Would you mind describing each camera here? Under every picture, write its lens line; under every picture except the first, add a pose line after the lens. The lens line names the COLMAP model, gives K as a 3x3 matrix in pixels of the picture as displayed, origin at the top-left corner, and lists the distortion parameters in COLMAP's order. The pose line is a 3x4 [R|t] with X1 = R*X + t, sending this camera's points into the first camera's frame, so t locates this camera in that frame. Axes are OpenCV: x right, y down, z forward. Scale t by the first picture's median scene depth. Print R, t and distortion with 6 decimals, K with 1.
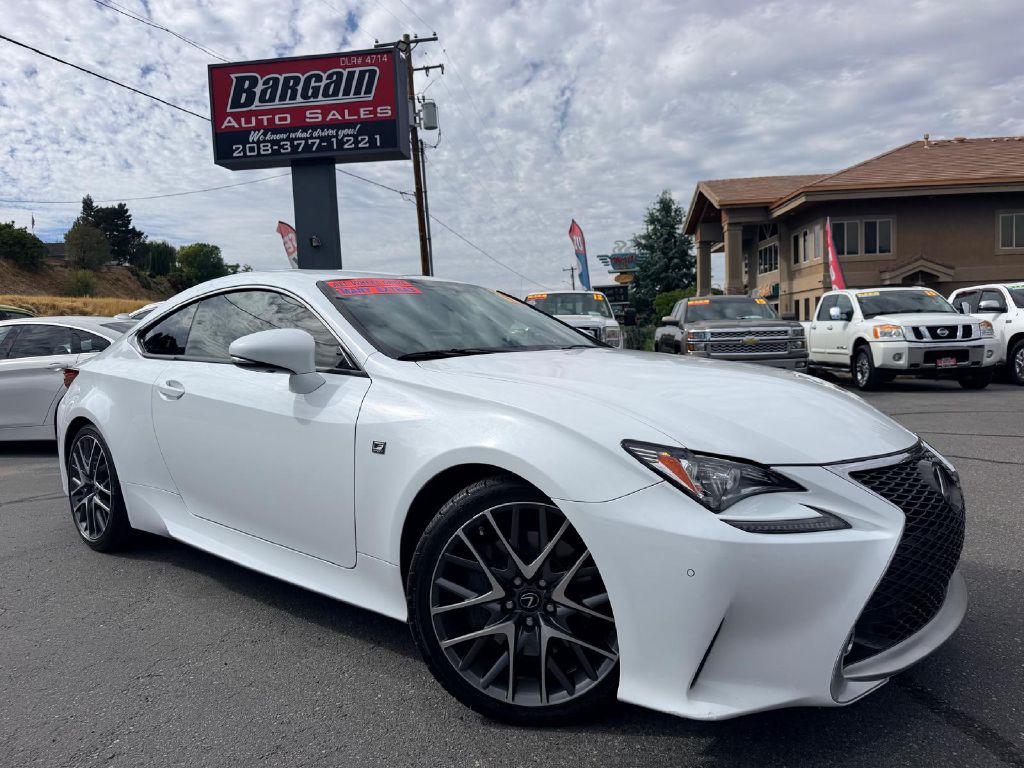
lens RADIAL K [[727.0, 0, 510.9], [0, 727.0, 386.9], [0, 0, 1]] dist [0.010703, -0.020243]
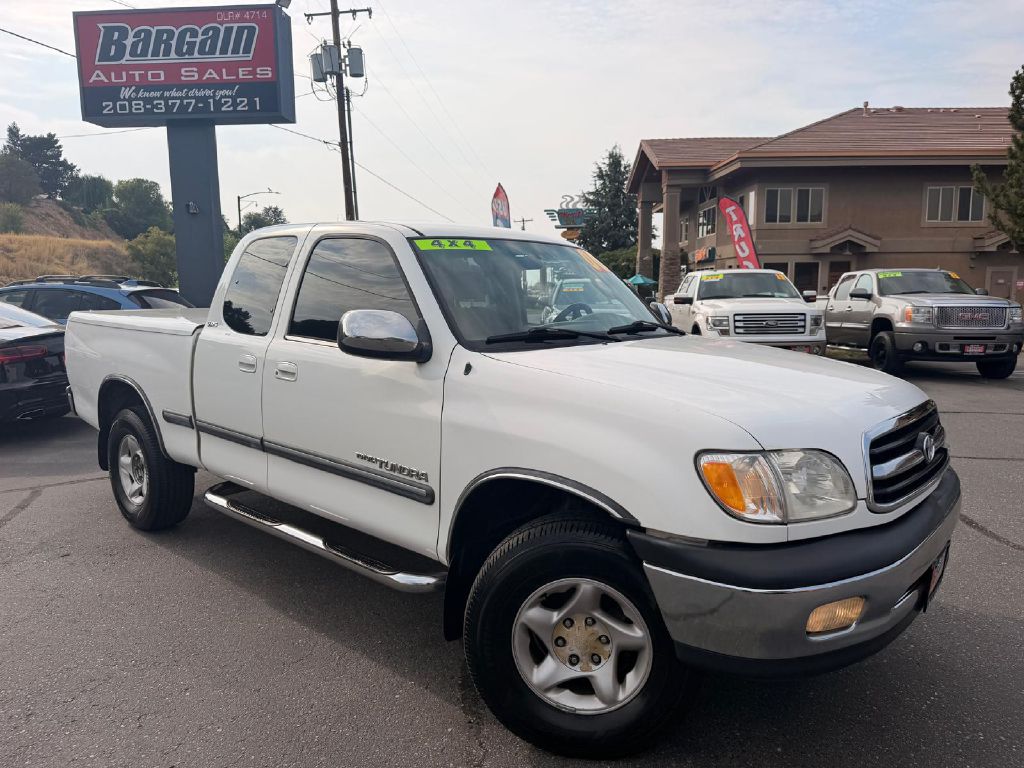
lens RADIAL K [[727.0, 0, 513.4], [0, 727.0, 388.4], [0, 0, 1]] dist [0.010703, -0.020243]
pose [[0.997714, 0.018358, 0.065031, 0.091907], [-0.023021, 0.997160, 0.071704, -0.043707], [-0.063530, -0.073037, 0.995304, 0.008559]]
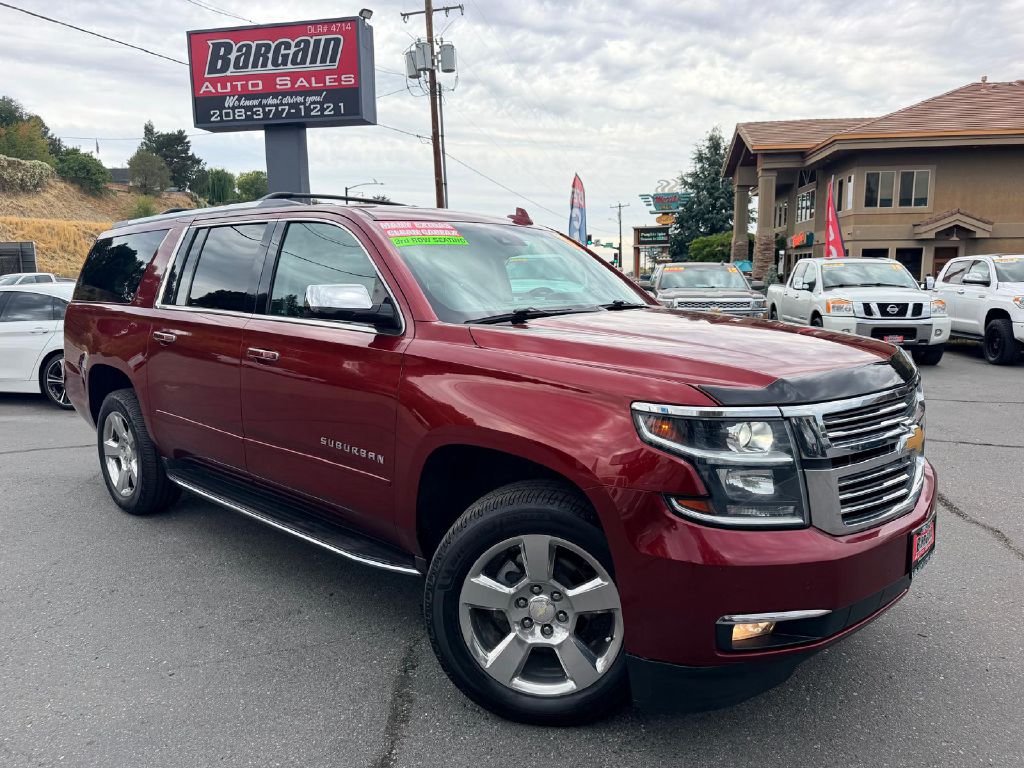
lens RADIAL K [[727.0, 0, 510.8], [0, 727.0, 383.2], [0, 0, 1]] dist [0.010703, -0.020243]
pose [[0.996566, 0.039329, -0.072867, 0.146307], [-0.032895, 0.995623, 0.087480, -0.043976], [0.075988, -0.084783, 0.993498, -0.051100]]
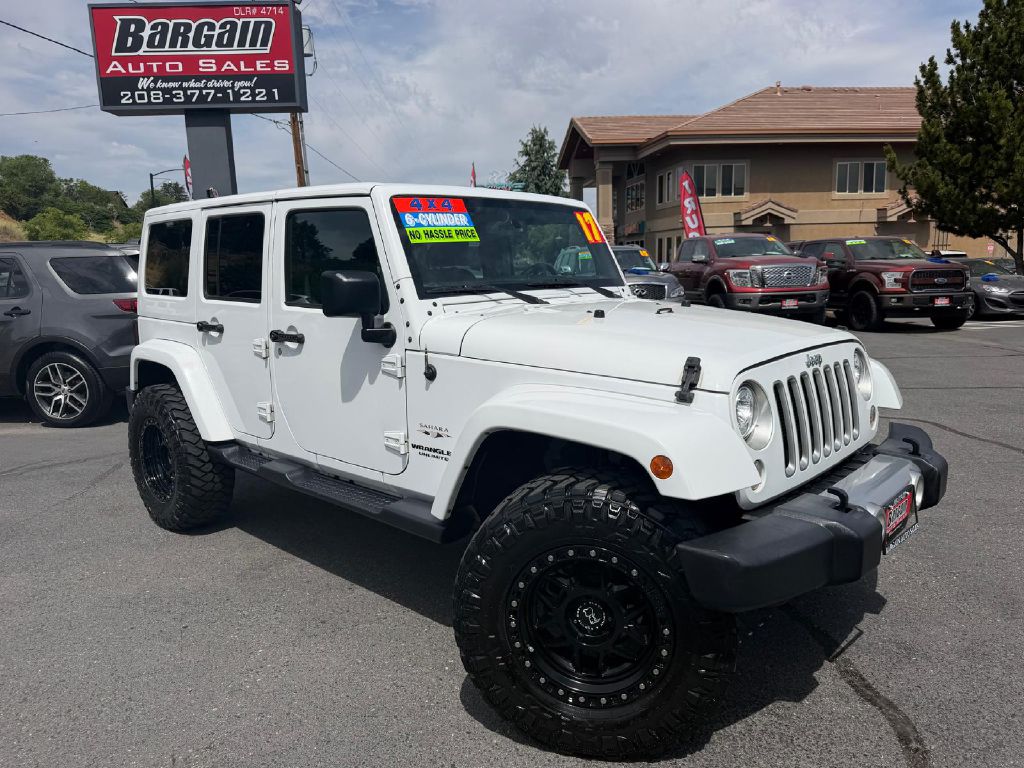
lens RADIAL K [[727.0, 0, 513.5], [0, 727.0, 384.9], [0, 0, 1]] dist [0.010703, -0.020243]
pose [[0.983998, -0.022444, 0.176762, -0.044728], [0.004791, 0.995009, 0.099672, -0.035371], [-0.178117, -0.097230, 0.979194, -0.086847]]
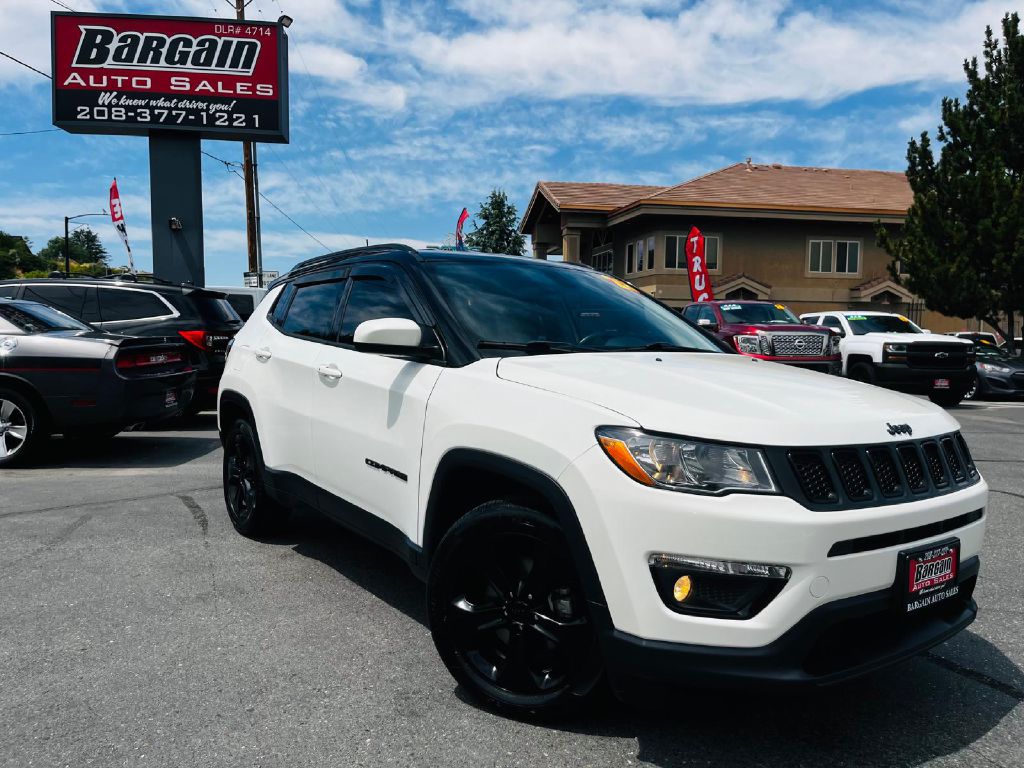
lens RADIAL K [[776.5, 0, 521.8], [0, 776.5, 386.6], [0, 0, 1]] dist [0.057822, -0.093422]
pose [[0.965071, 0.030006, 0.260263, -0.103812], [-0.030708, 0.999527, -0.001370, -0.012820], [-0.260181, -0.006670, 0.965537, -0.038454]]
